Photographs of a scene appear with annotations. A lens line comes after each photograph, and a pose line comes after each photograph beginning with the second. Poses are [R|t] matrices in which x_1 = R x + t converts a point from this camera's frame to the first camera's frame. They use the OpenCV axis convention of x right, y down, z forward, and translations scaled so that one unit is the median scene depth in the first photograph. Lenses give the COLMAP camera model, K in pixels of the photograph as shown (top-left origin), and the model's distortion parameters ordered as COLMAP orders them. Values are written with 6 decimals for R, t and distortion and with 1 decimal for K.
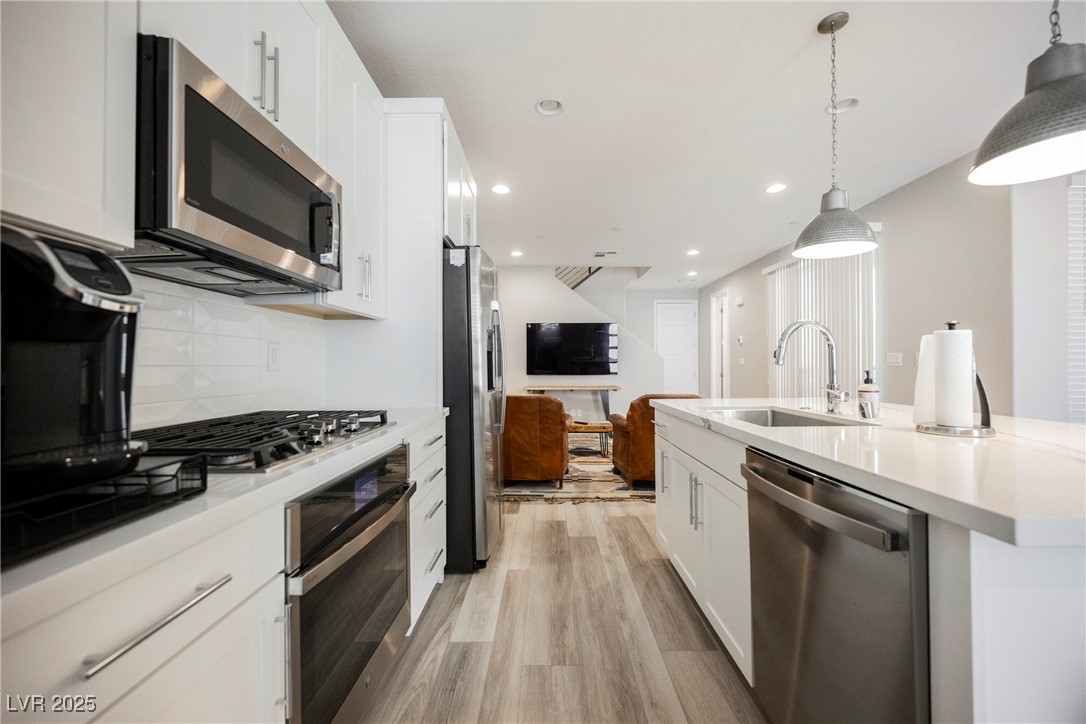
lens RADIAL K [[428.1, 0, 544.1], [0, 428.1, 368.5], [0, 0, 1]] dist [-0.000827, 0.000100]
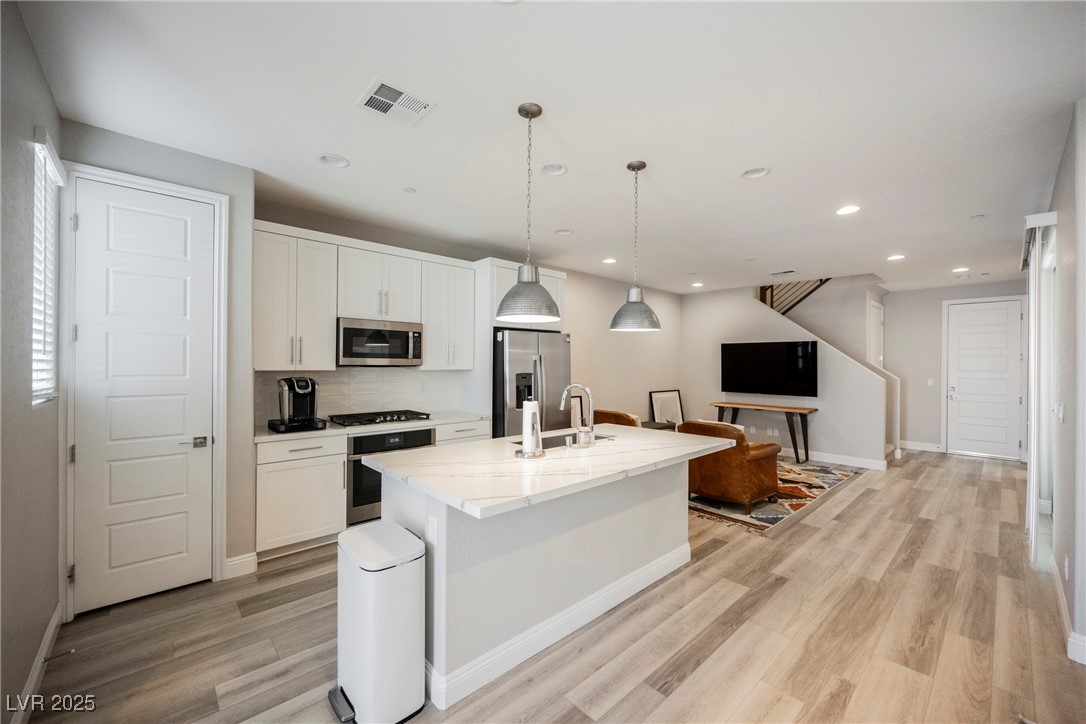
lens RADIAL K [[428.1, 0, 543.7], [0, 428.1, 365.1], [0, 0, 1]] dist [-0.000827, 0.000100]
pose [[0.676110, 0.014141, -0.736665, 1.348813], [-0.016872, 0.999851, 0.003709, -0.145891], [0.736608, 0.009921, 0.676248, -0.134440]]
